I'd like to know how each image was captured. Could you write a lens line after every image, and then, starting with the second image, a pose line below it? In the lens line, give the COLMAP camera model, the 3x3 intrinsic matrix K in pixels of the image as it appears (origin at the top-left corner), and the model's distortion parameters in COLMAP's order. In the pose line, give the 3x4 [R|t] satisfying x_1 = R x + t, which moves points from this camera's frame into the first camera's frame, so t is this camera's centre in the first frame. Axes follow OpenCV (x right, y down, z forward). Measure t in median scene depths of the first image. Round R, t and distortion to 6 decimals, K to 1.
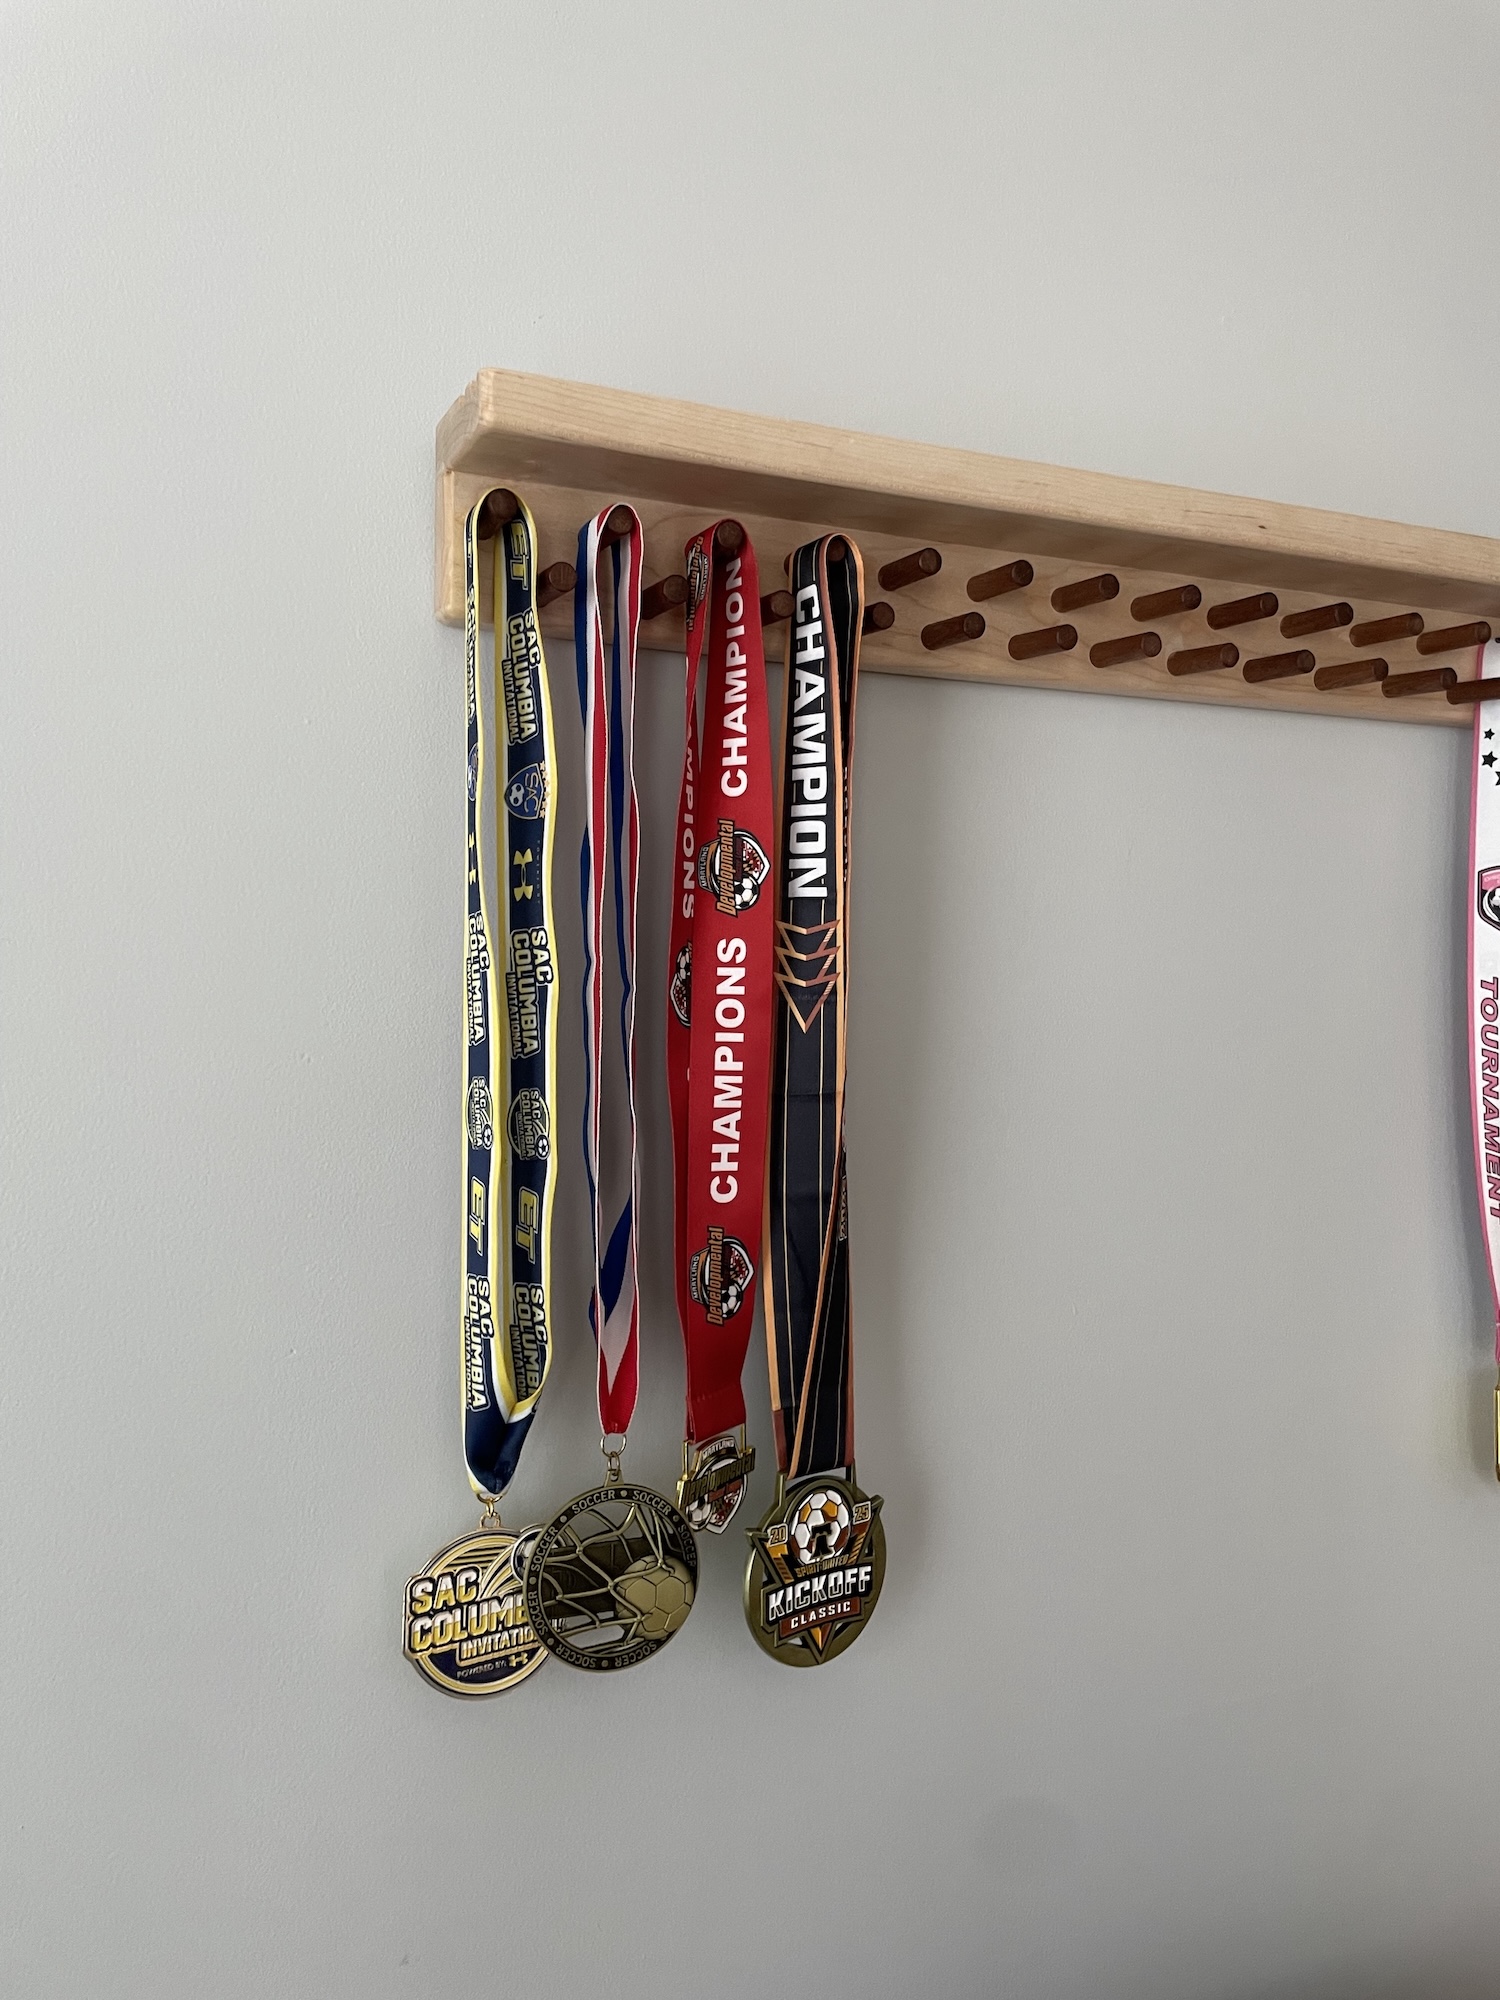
lens RADIAL K [[1505.6, 0, 757.4], [0, 1505.6, 1015.5], [0, 0, 1]] dist [0.097721, -0.191377]
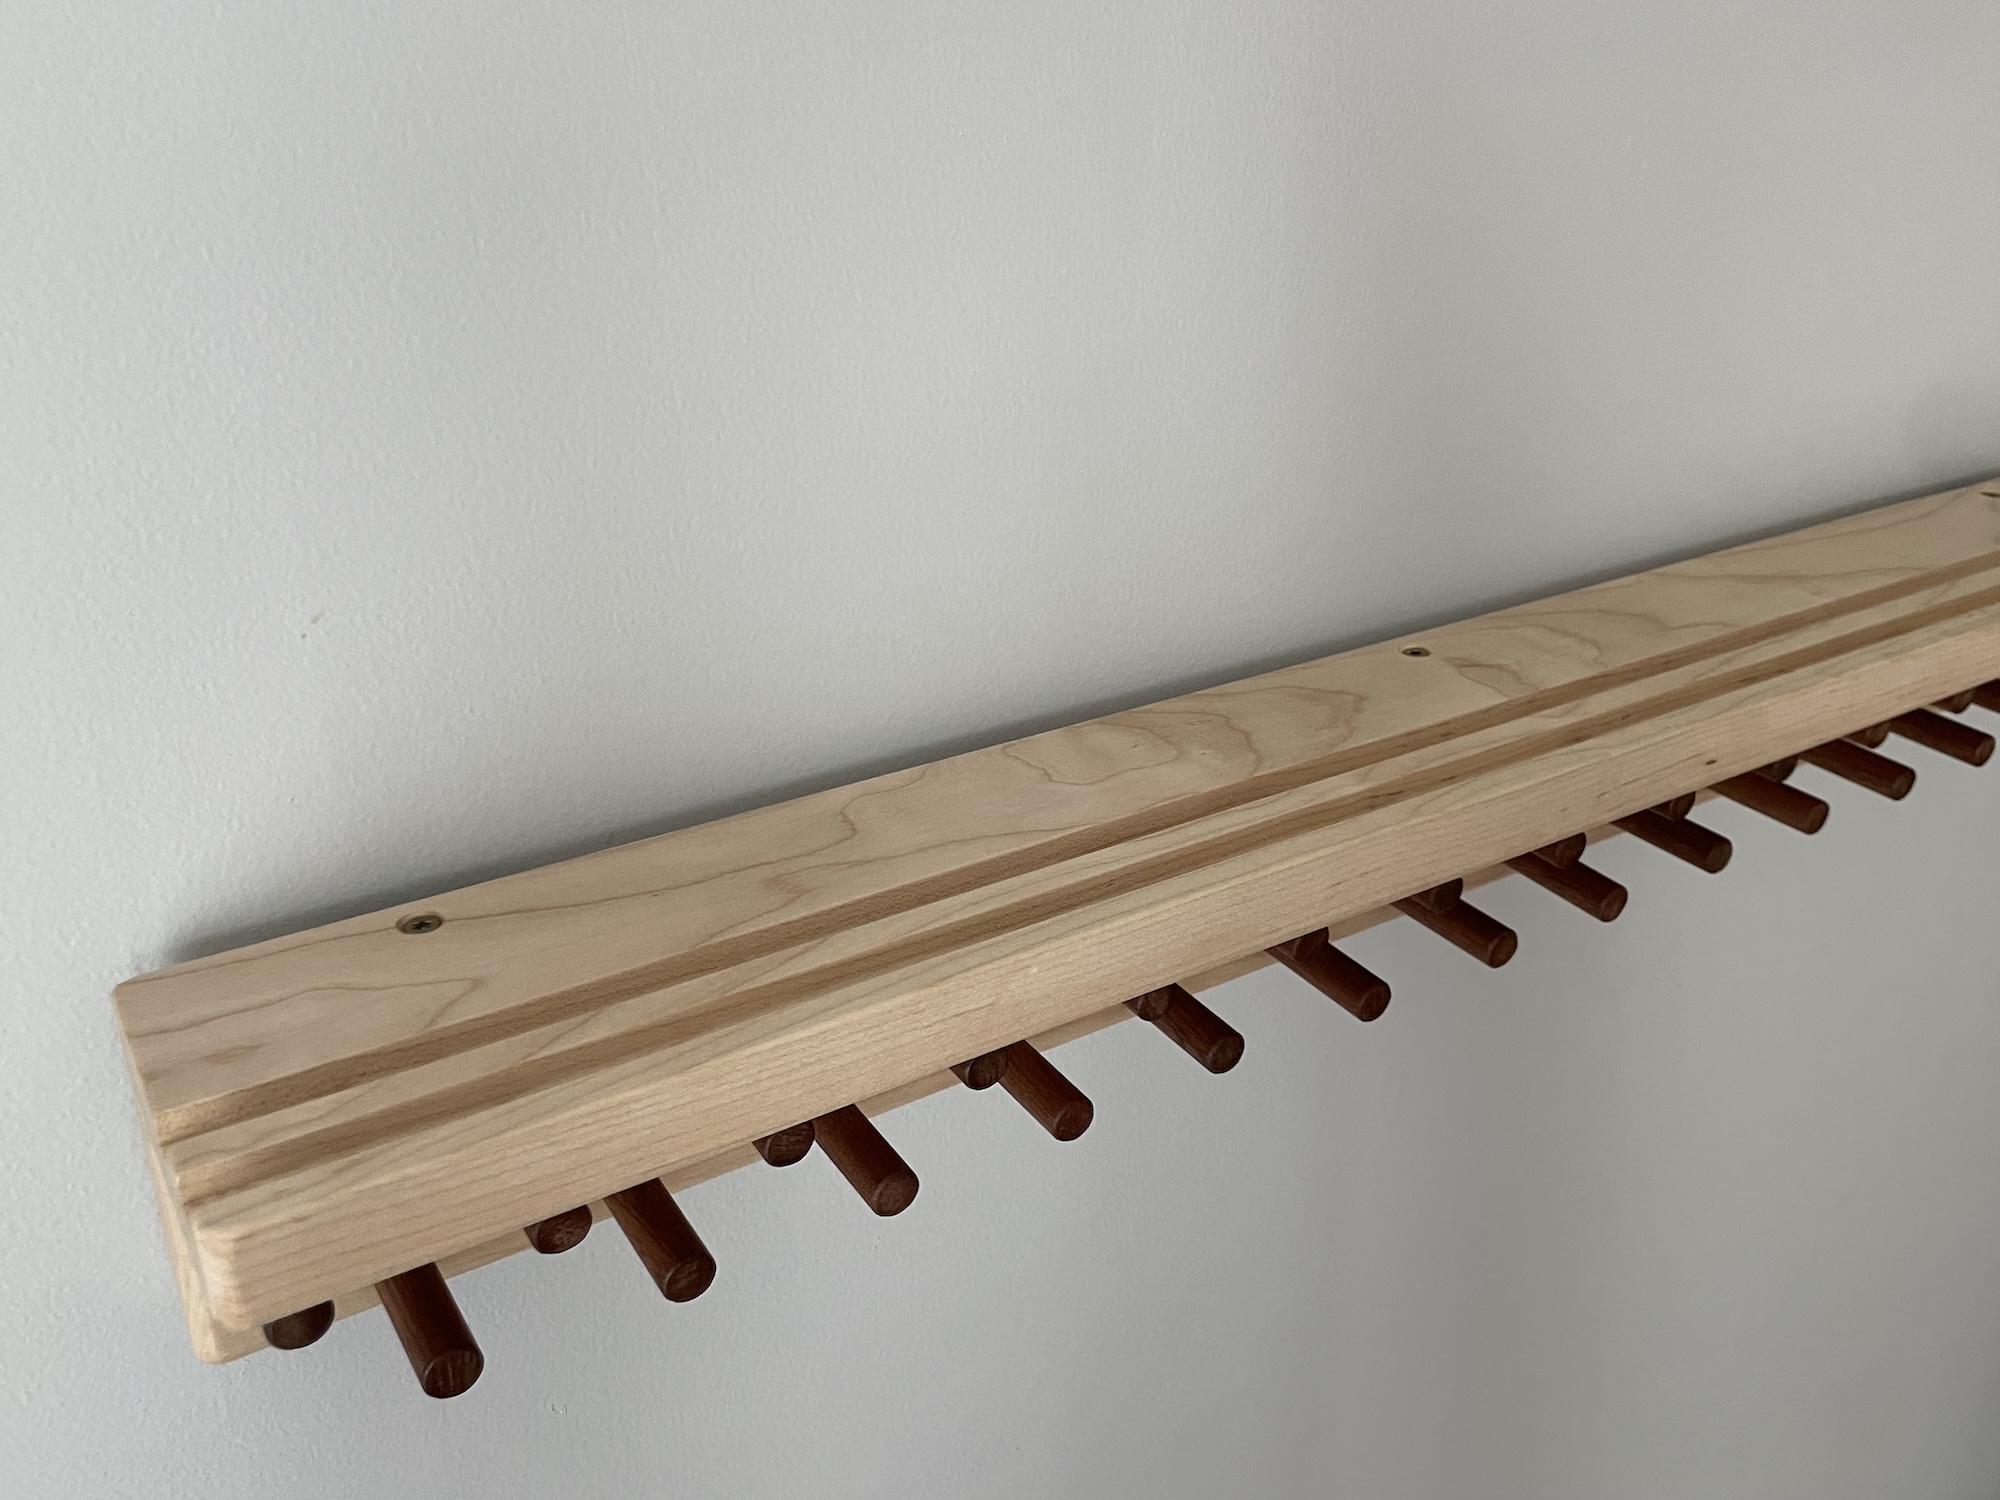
lens RADIAL K [[1721.1, 0, 1006.6], [0, 1721.1, 693.1], [0, 0, 1]] dist [0.084786, -0.123035]
pose [[0.985771, -0.068590, 0.153466, -0.026308], [0.009404, 0.934036, 0.357055, -0.678365], [-0.167833, -0.350531, 0.921390, 0.541130]]
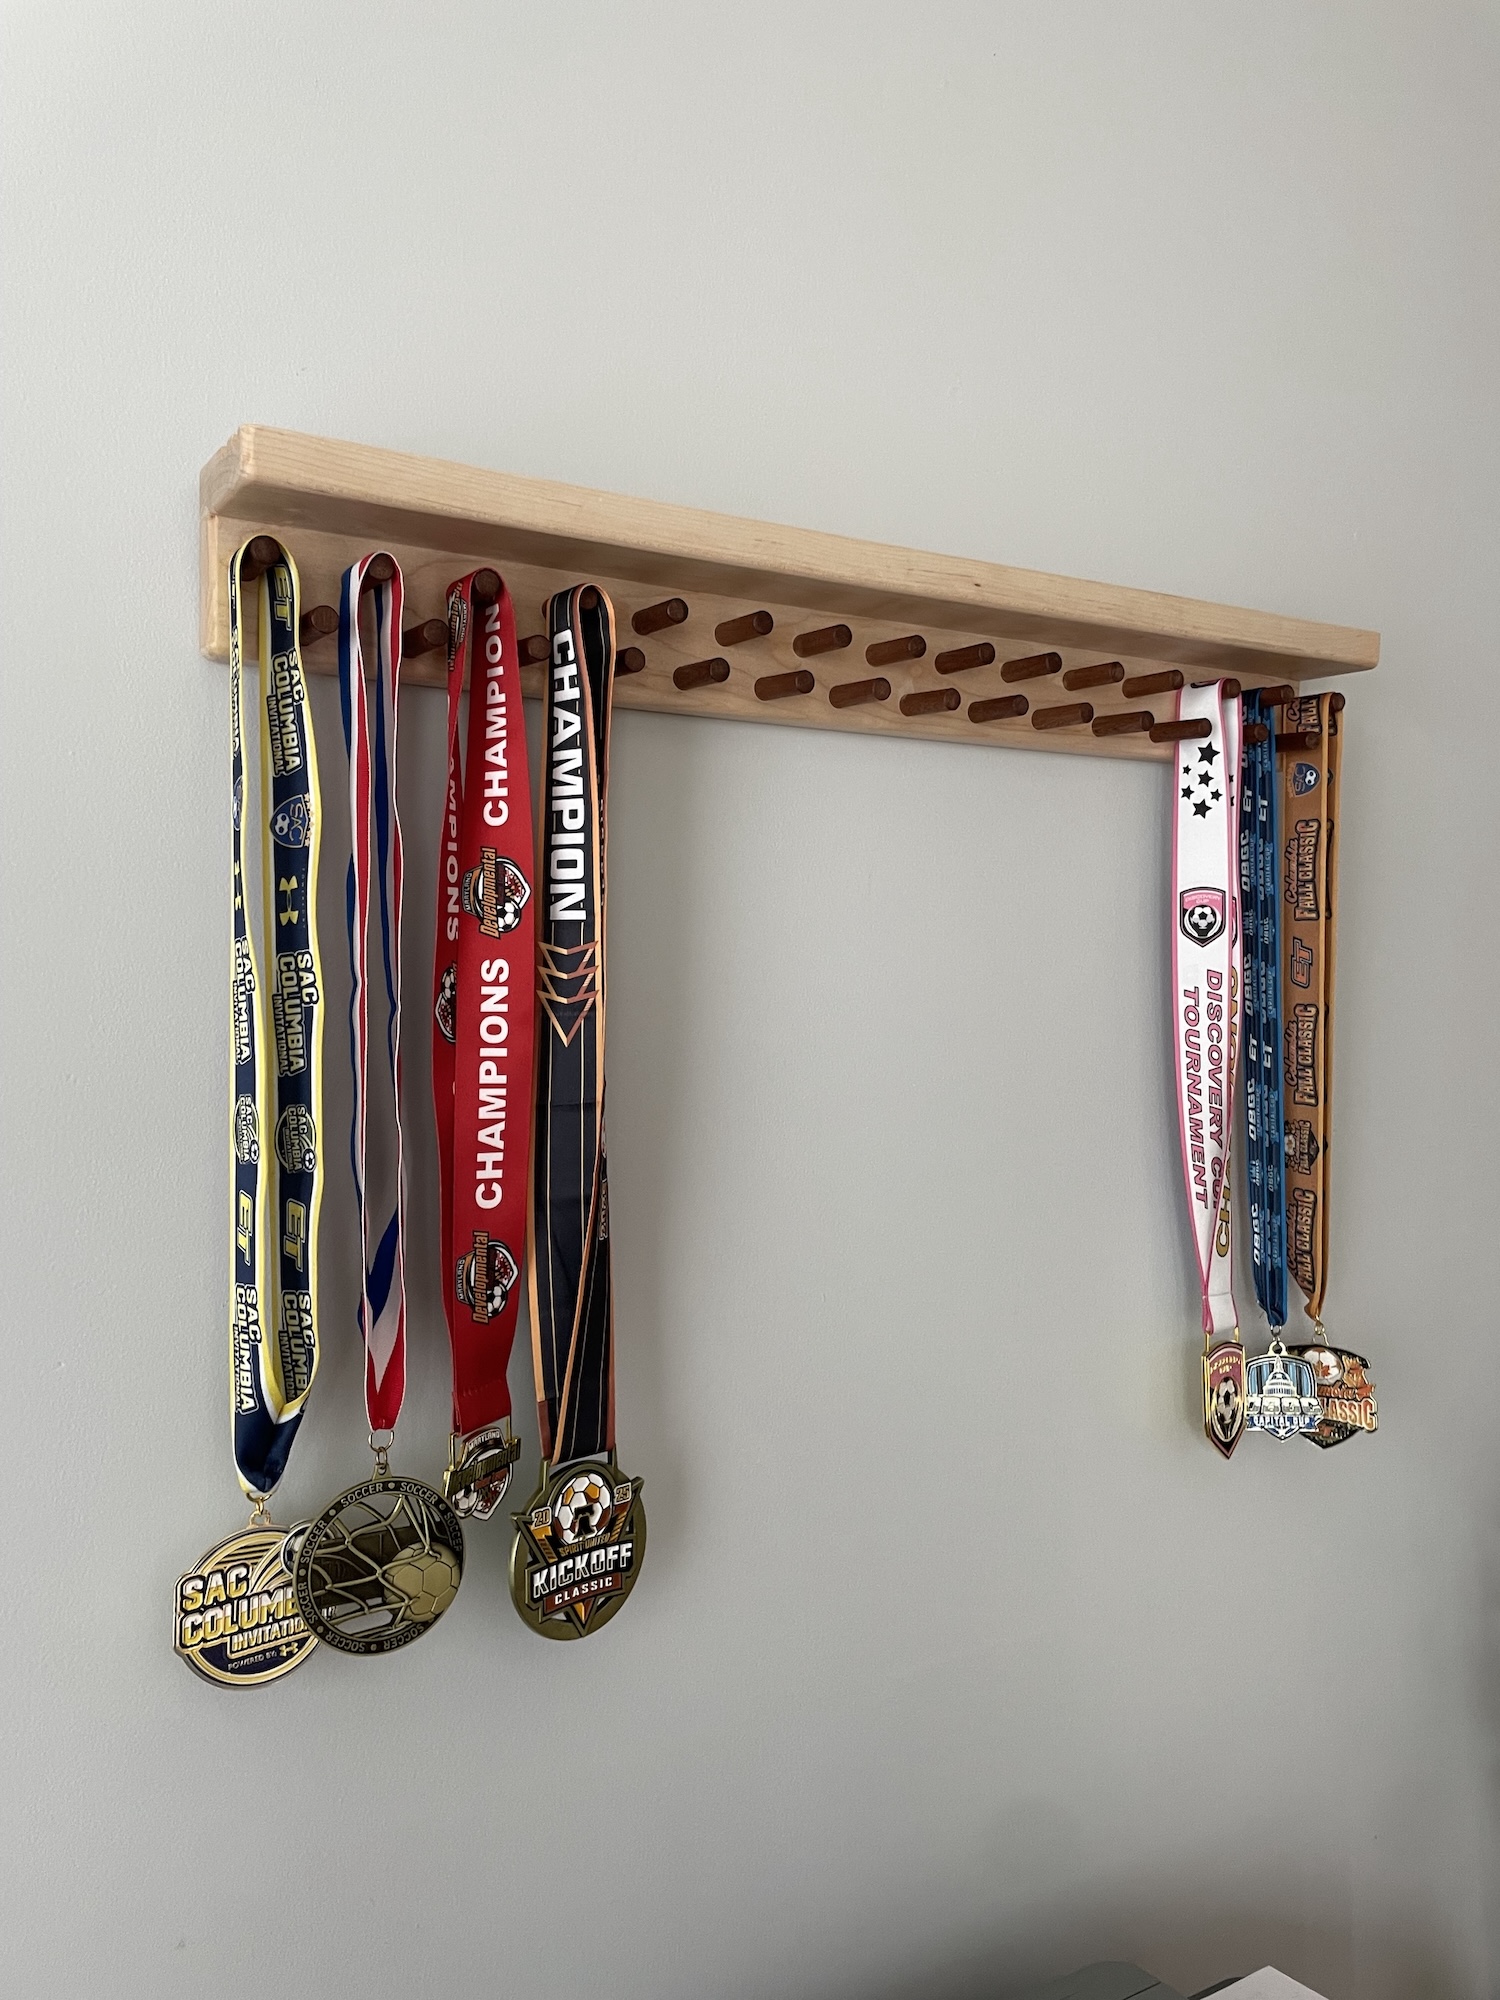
lens RADIAL K [[1513.0, 0, 767.4], [0, 1513.0, 1000.7], [0, 0, 1]] dist [0.076223, -0.112849]
pose [[0.990846, -0.012887, 0.134379, 0.030397], [0.015297, 0.999740, -0.016923, -0.000845], [-0.134126, 0.018823, 0.990786, -0.088556]]
